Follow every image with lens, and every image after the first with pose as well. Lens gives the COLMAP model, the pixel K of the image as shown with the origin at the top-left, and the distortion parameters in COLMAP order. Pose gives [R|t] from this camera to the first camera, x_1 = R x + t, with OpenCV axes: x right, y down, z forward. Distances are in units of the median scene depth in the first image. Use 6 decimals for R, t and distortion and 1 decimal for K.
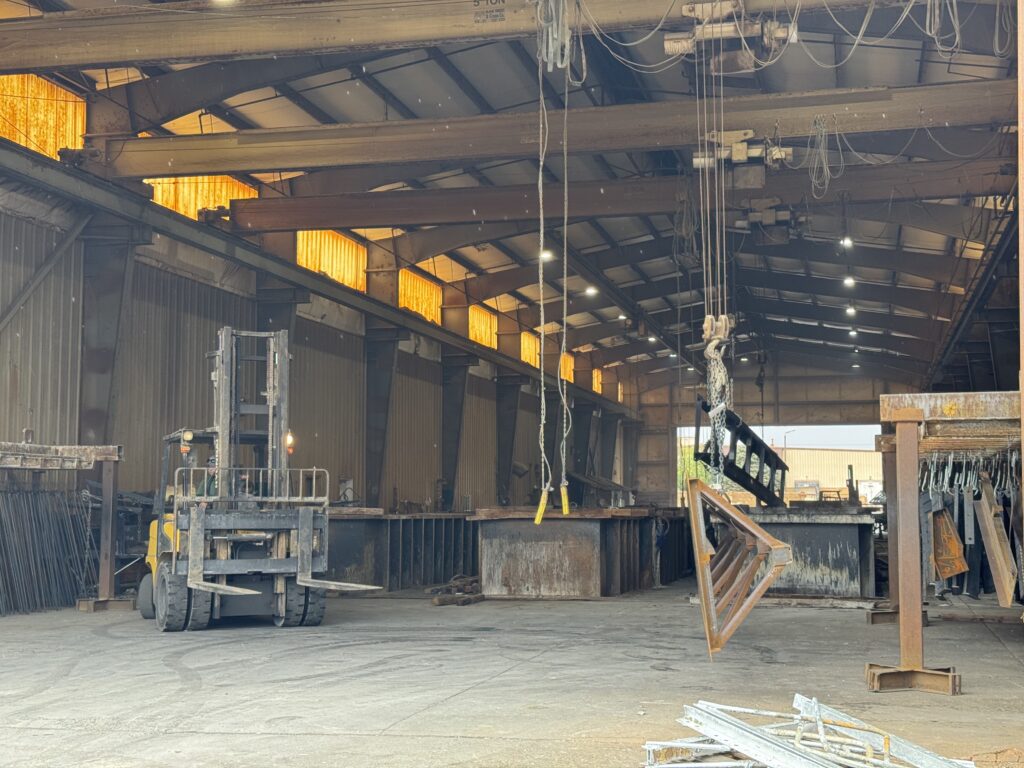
lens RADIAL K [[1425.7, 0, 519.9], [0, 1425.7, 386.8], [0, 0, 1]] dist [0.183472, -0.372688]
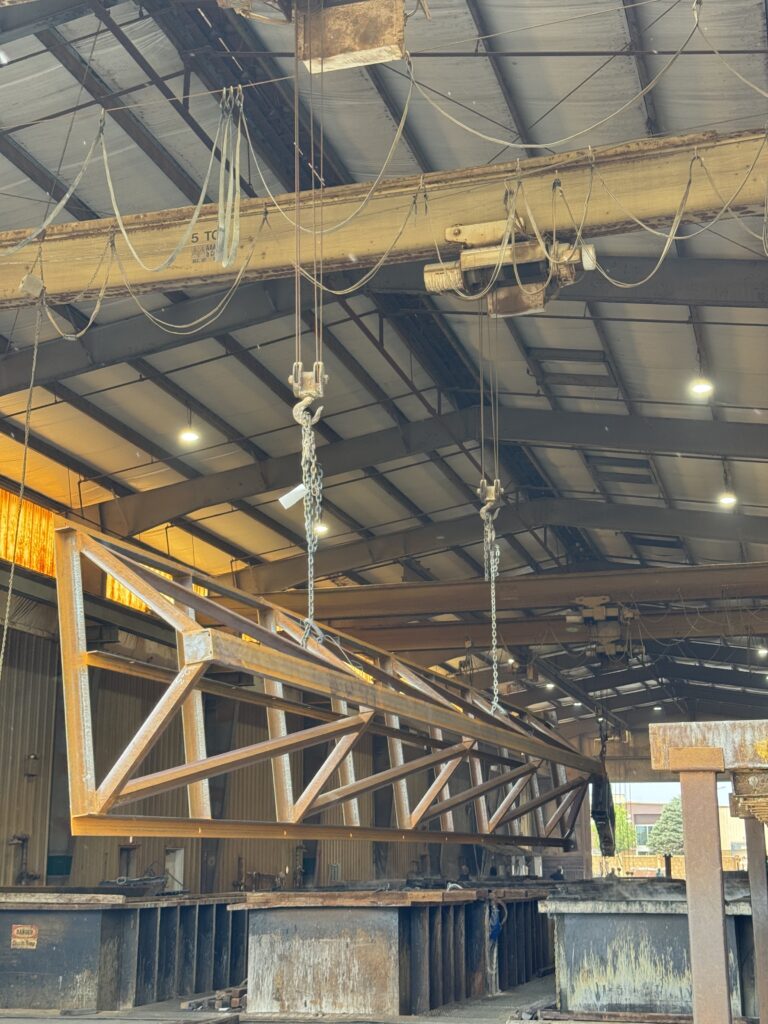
lens RADIAL K [[1425.7, 0, 384.0], [0, 1425.7, 512.0], [0, 0, 1]] dist [0.183472, -0.372688]
pose [[0.998909, -0.017414, -0.043333, 0.083070], [0.010315, 0.987232, -0.158955, 0.006092], [0.045548, 0.158334, 0.986334, 0.198733]]
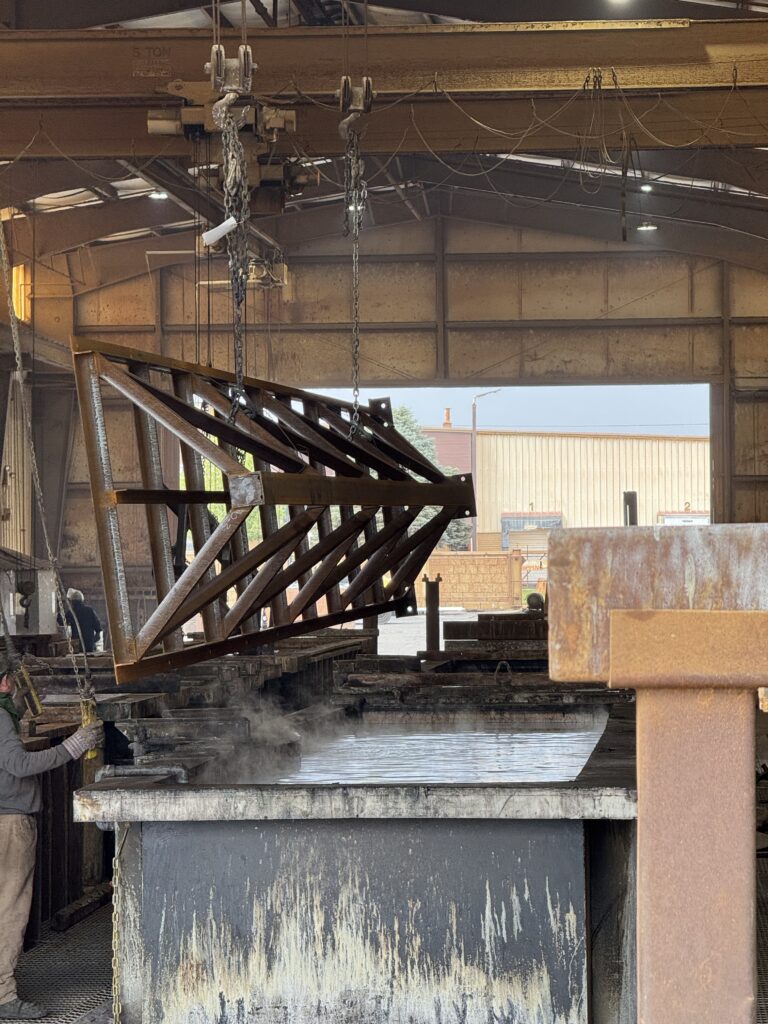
lens RADIAL K [[3595.0, 0, 412.1], [0, 3595.0, 510.8], [0, 0, 1]] dist [0.321128, -1.501669]
pose [[0.987121, -0.005441, 0.159885, 0.080579], [-0.005371, 0.997731, 0.067113, -0.012624], [-0.159887, -0.067108, 0.984852, 0.281335]]
